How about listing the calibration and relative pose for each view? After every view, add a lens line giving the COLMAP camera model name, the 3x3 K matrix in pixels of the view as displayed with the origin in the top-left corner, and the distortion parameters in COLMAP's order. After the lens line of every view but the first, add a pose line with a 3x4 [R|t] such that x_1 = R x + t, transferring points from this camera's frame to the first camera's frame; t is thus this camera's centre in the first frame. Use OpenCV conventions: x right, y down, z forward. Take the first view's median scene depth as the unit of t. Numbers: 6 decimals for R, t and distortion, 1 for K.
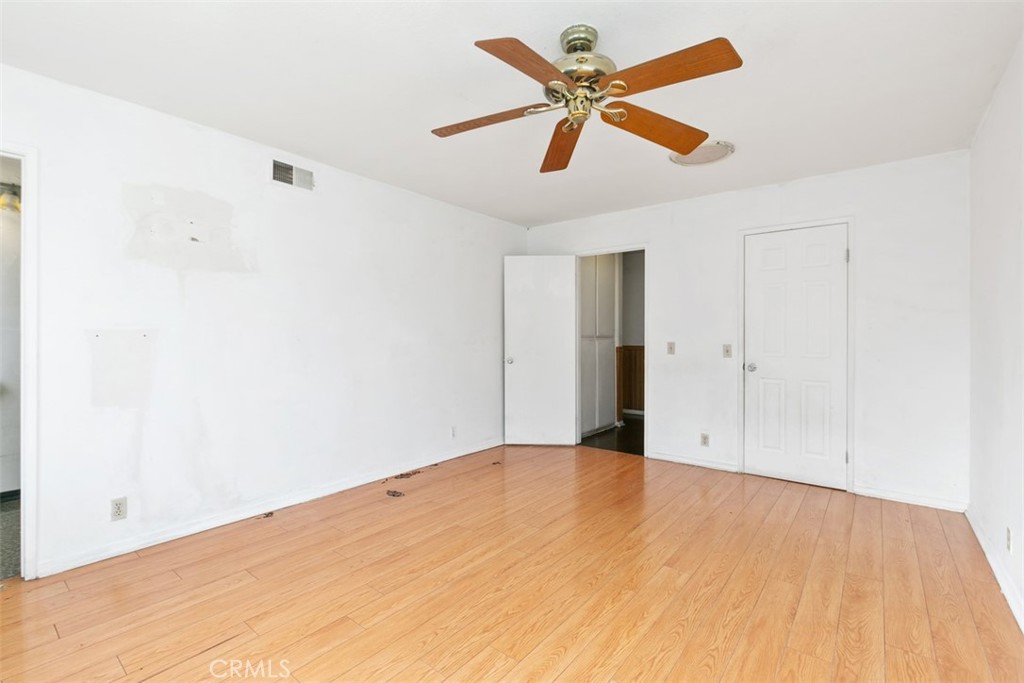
lens RADIAL K [[458.2, 0, 502.7], [0, 458.2, 340.5], [0, 0, 1]] dist [-0.001285, -0.000103]
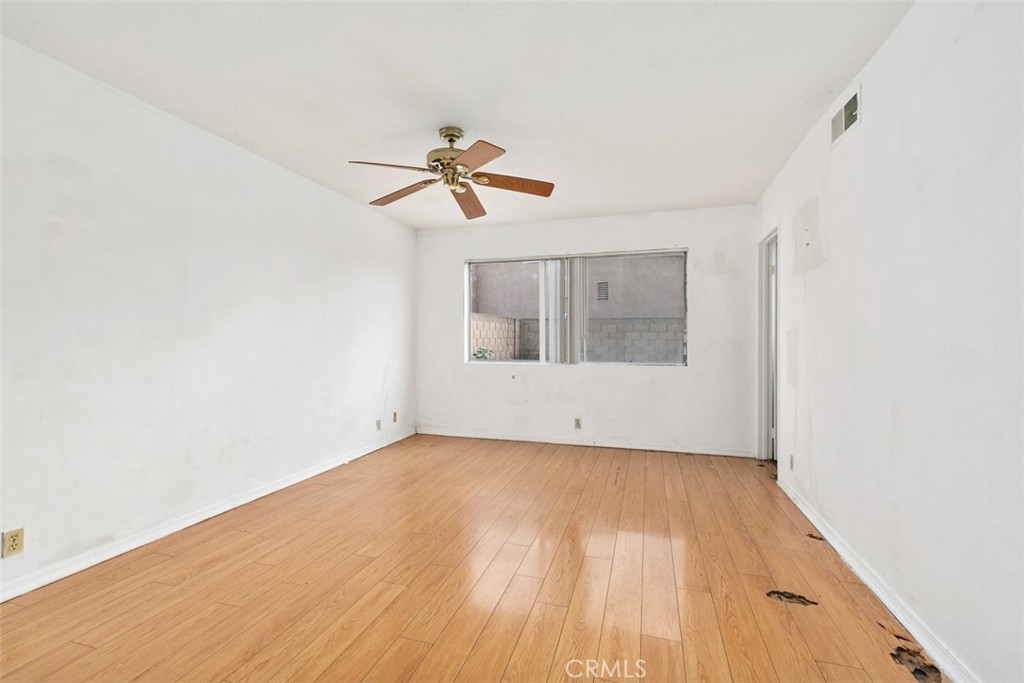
lens RADIAL K [[461.3, 0, 507.6], [0, 461.3, 335.0], [0, 0, 1]] dist [0.002382, -0.000105]
pose [[-0.925165, -0.005917, -0.379519, 0.386950], [-0.006298, 0.999980, -0.000238, -0.000652], [0.379513, 0.002170, -0.925184, 1.674306]]
